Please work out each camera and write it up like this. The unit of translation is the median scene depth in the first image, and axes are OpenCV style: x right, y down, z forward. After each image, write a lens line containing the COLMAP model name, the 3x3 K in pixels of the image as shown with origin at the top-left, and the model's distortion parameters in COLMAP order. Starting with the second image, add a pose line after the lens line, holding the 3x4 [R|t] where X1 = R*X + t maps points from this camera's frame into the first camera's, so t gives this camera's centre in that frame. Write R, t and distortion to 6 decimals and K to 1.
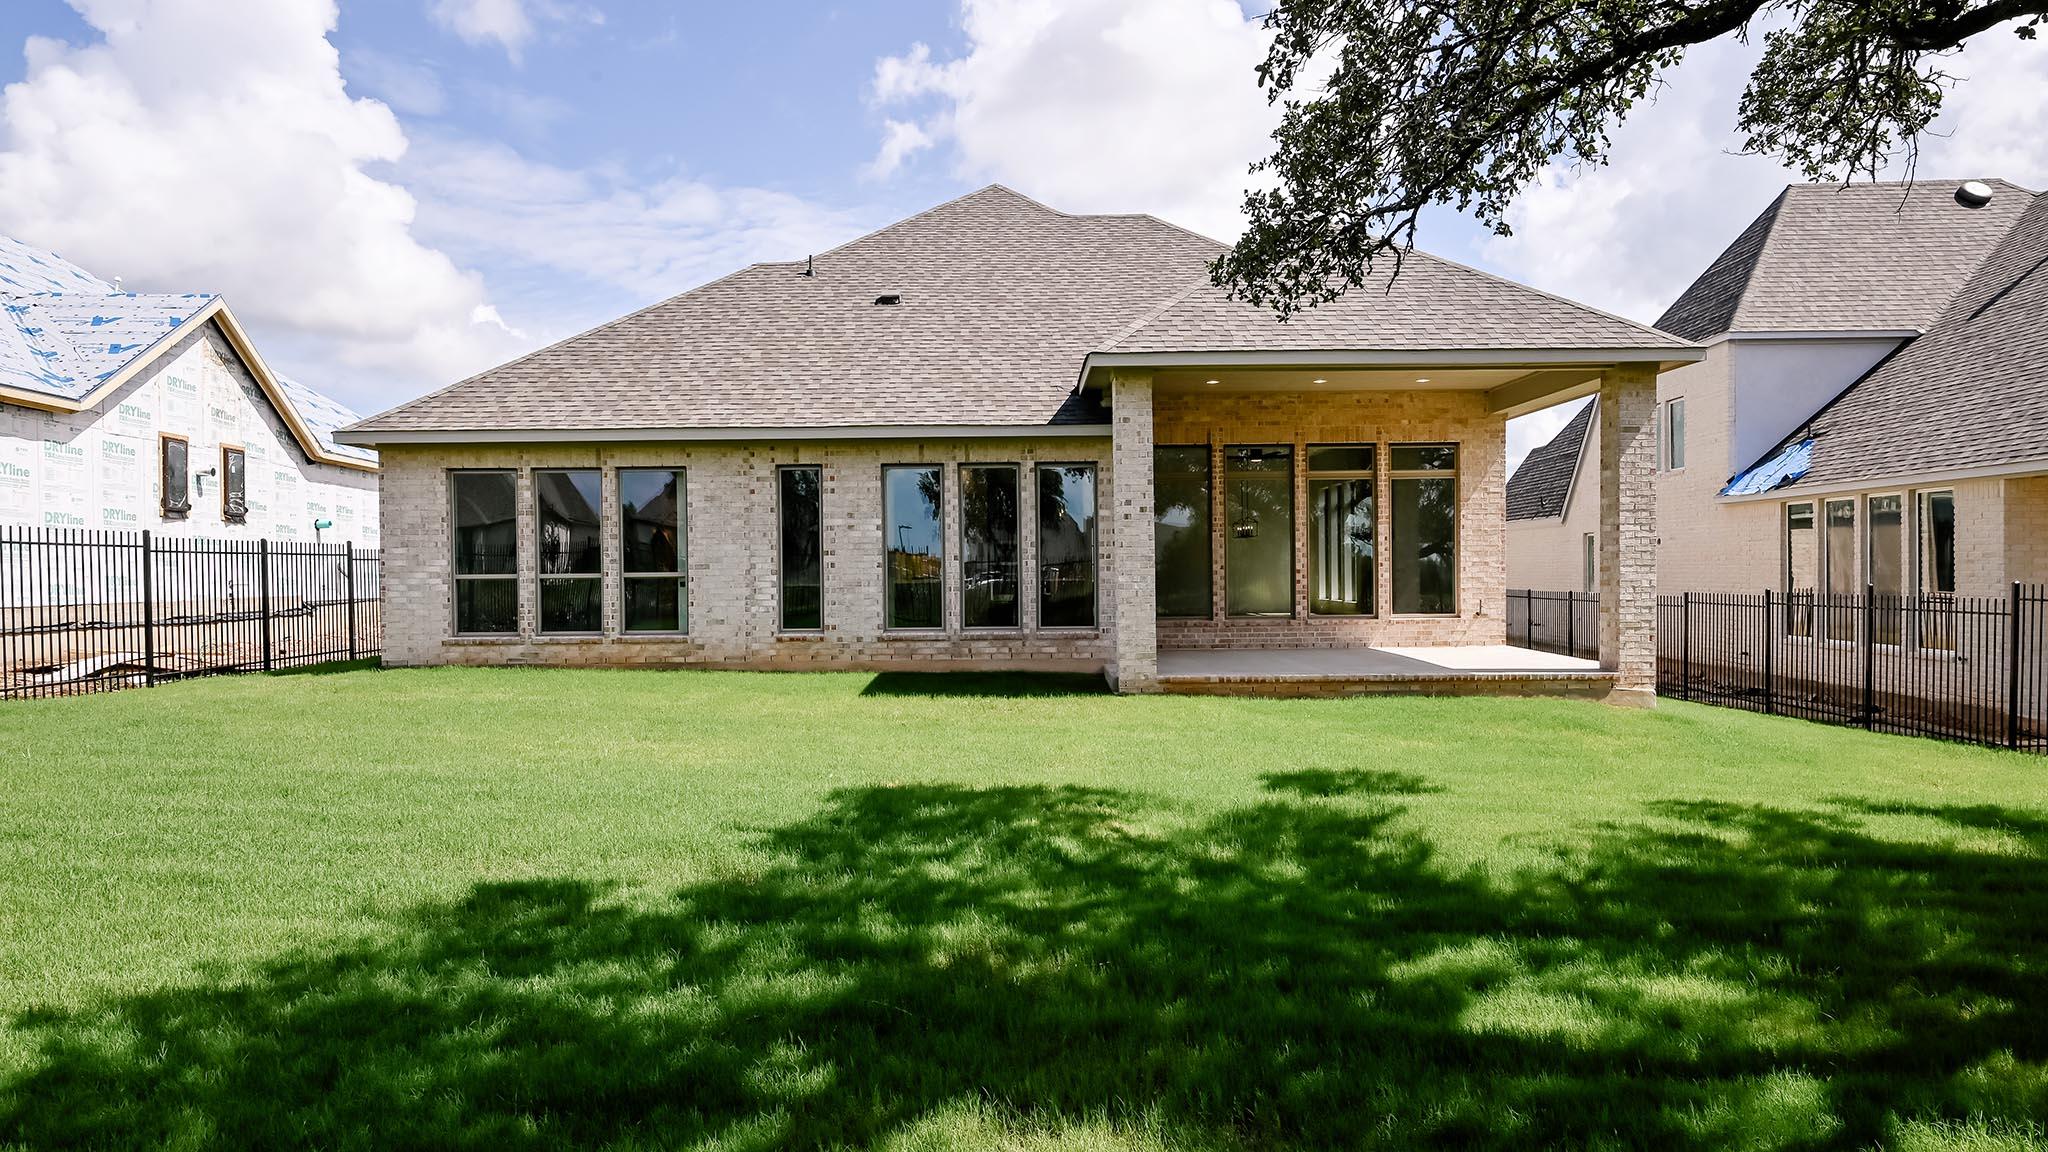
lens RADIAL K [[1164.9, 0, 1024.0], [0, 1164.9, 576.0], [0, 0, 1]] dist [-0.003277, -0.000205]
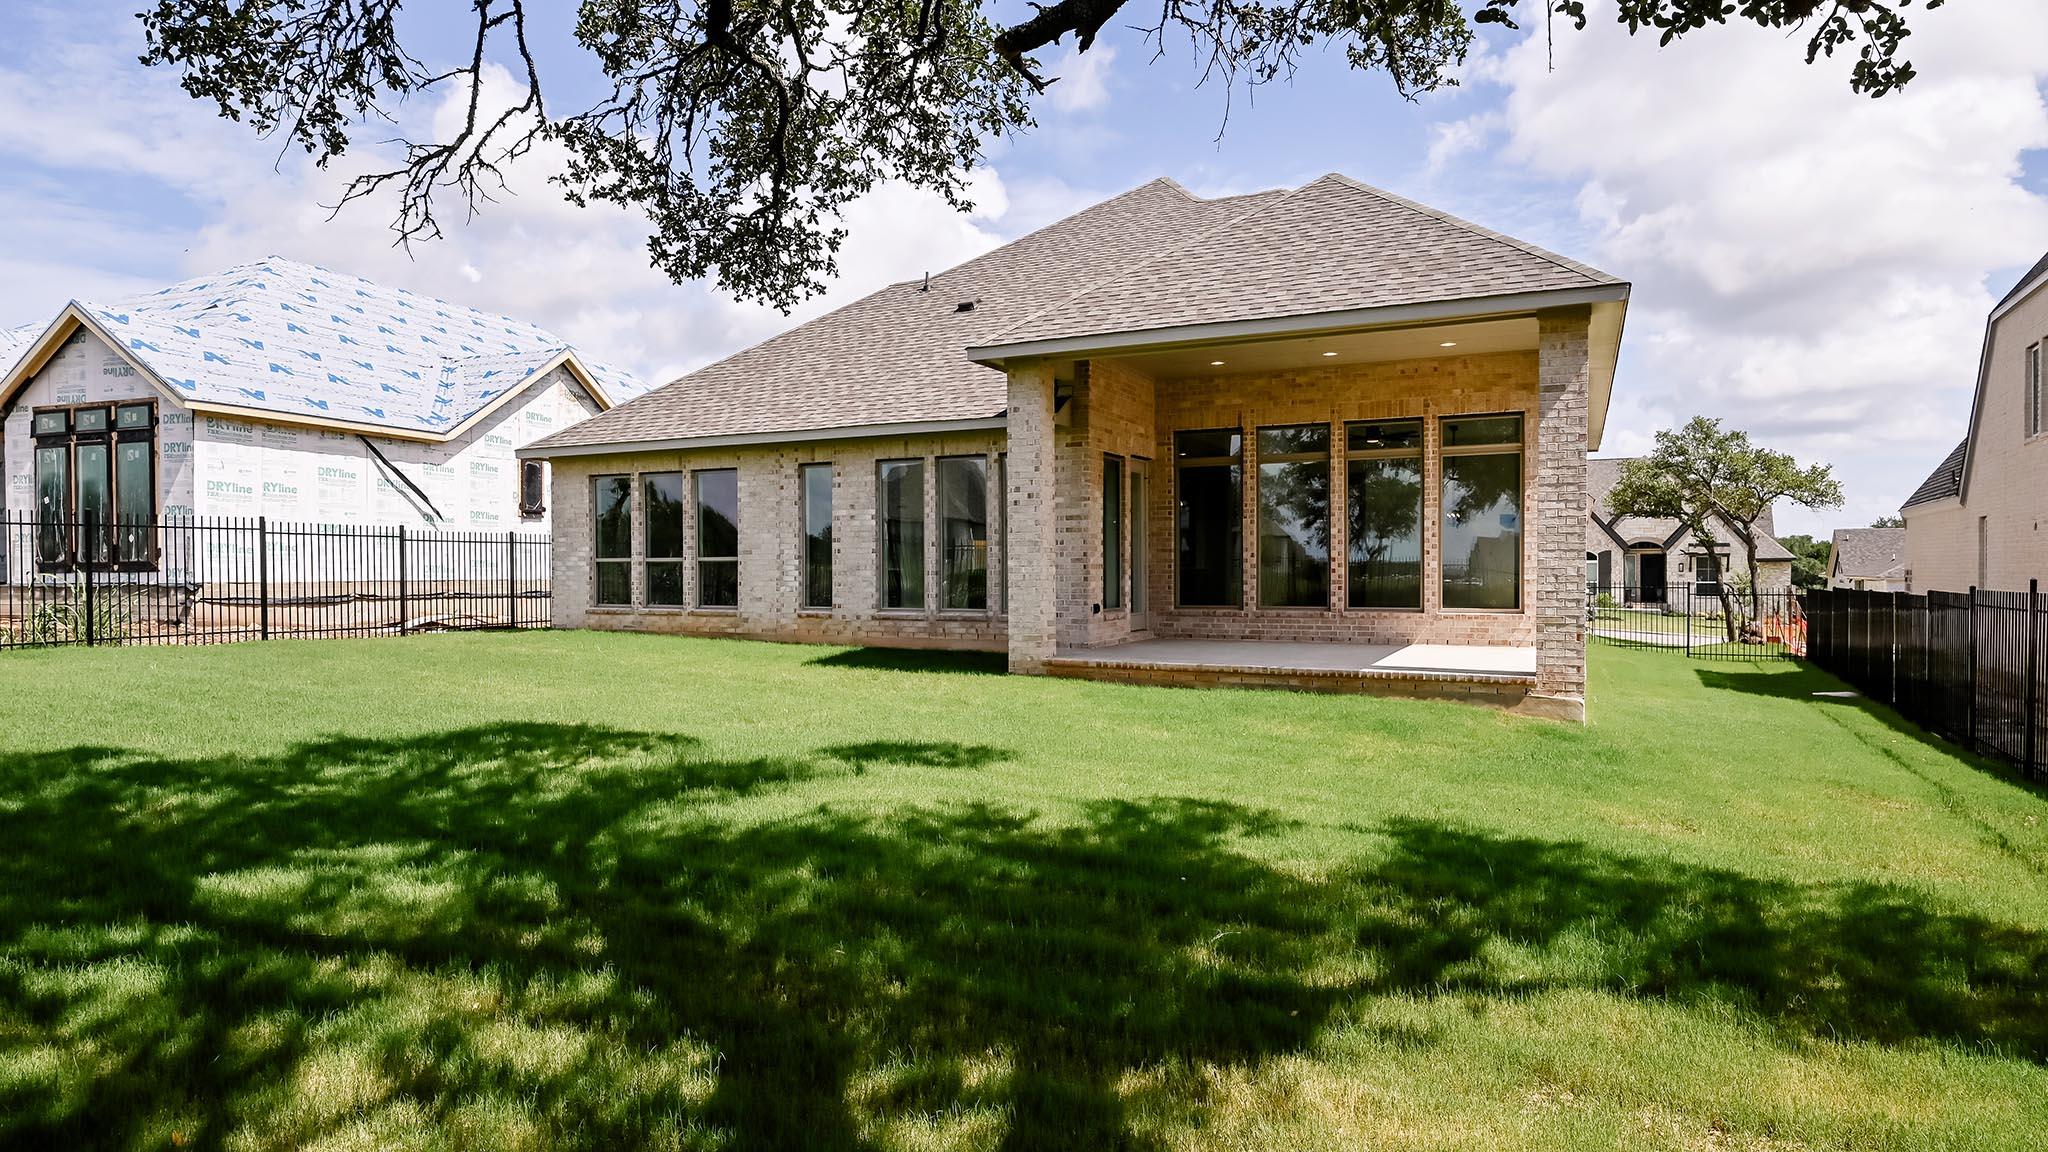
lens RADIAL K [[1164.9, 0, 1024.0], [0, 1164.9, 576.0], [0, 0, 1]] dist [-0.003277, -0.000205]
pose [[0.895250, 0.009866, -0.445454, 0.499844], [-0.008582, 0.999951, 0.004898, 0.007870], [0.445481, -0.000562, 0.895291, 0.068406]]
